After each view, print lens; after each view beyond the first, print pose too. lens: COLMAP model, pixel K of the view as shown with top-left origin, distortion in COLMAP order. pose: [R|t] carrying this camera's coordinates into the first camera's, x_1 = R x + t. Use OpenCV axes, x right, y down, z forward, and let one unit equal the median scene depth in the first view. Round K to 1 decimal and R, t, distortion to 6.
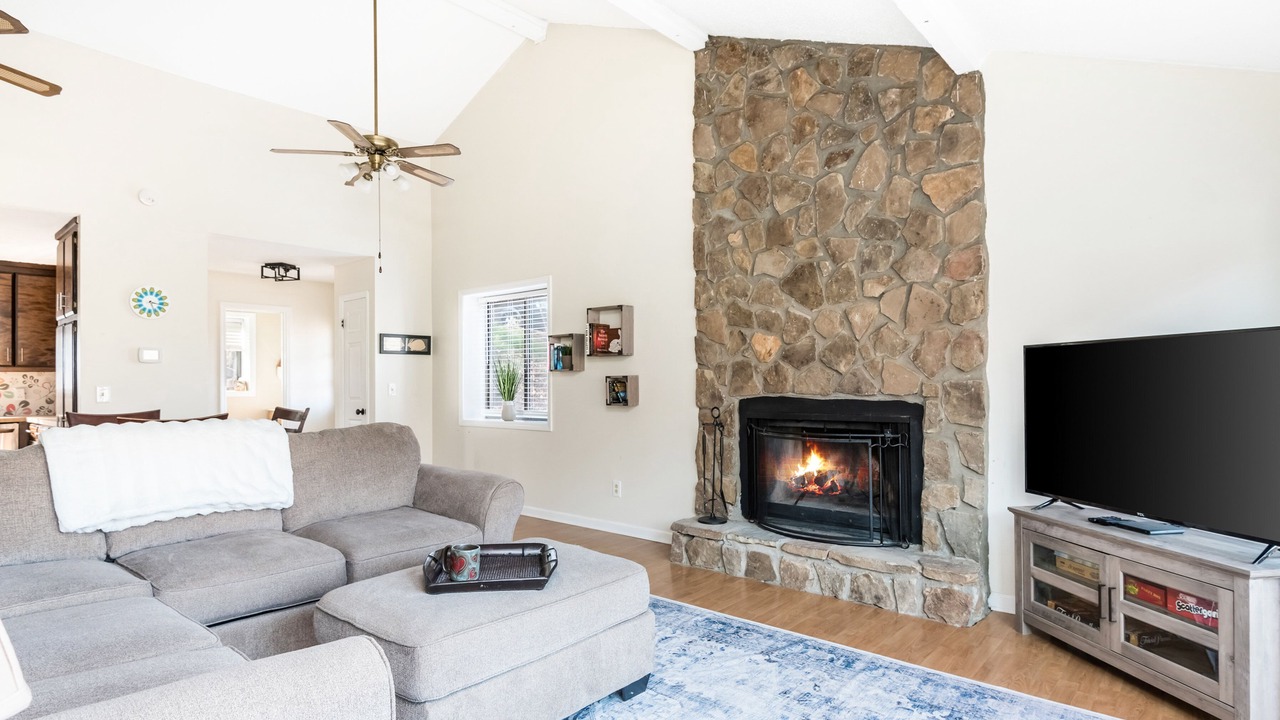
lens RADIAL K [[666.4, 0, 639.1], [0, 666.4, 379.2], [0, 0, 1]] dist [0.036686, -0.027548]
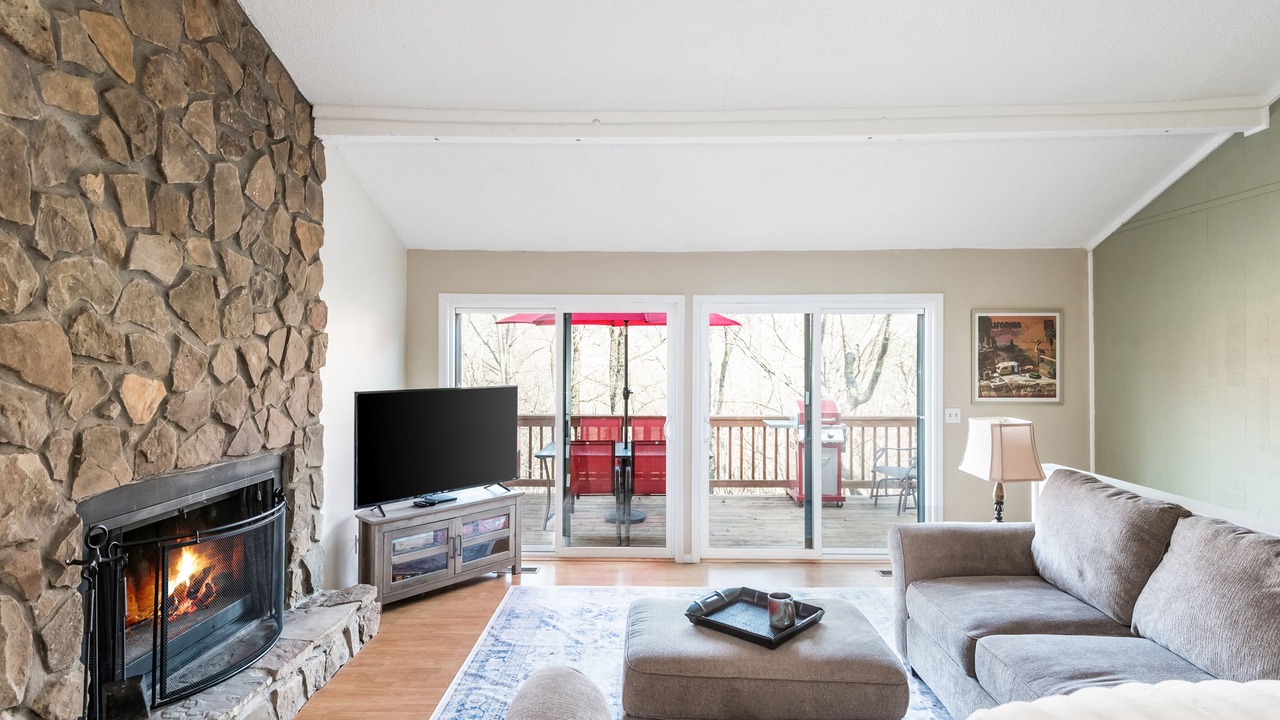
lens RADIAL K [[671.1, 0, 640.0], [0, 671.1, 360.0], [0, 0, 1]] dist [0.035798, 0.000037]
pose [[-0.642686, 0.004673, 0.766115, -0.501978], [0.005817, 0.999982, -0.001220, -0.072896], [-0.766107, 0.003672, -0.642702, 0.977665]]
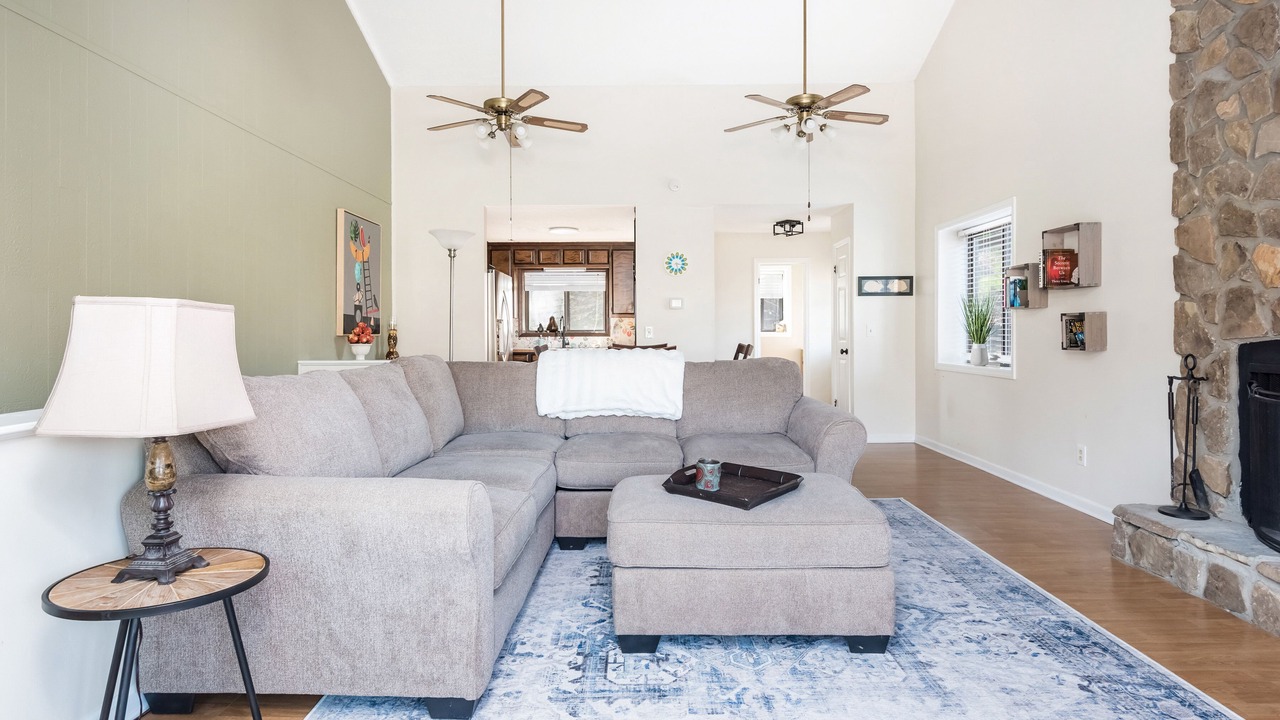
lens RADIAL K [[674.3, 0, 638.6], [0, 674.3, 335.9], [0, 0, 1]] dist [0.036123, -0.022113]
pose [[0.648616, 0.009973, -0.761050, 0.275676], [0.002780, 0.999876, 0.015472, 0.009211], [0.761110, -0.012151, 0.648508, 0.082844]]
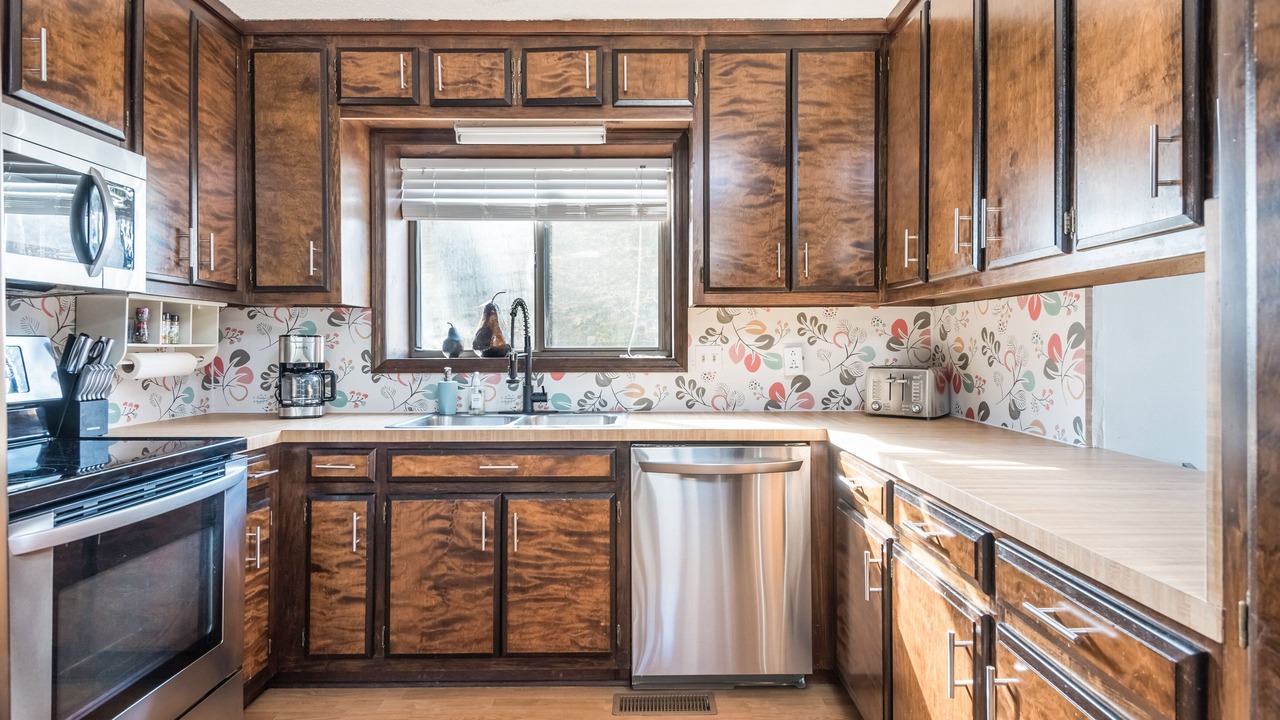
lens RADIAL K [[681.0, 0, 641.1], [0, 681.0, 342.9], [0, 0, 1]] dist [0.044419, -0.032586]
pose [[0.654197, 0.005138, -0.756307, -0.988930], [0.001381, 0.999967, 0.007987, 0.011869], [0.756323, -0.006270, 0.654168, 0.975254]]
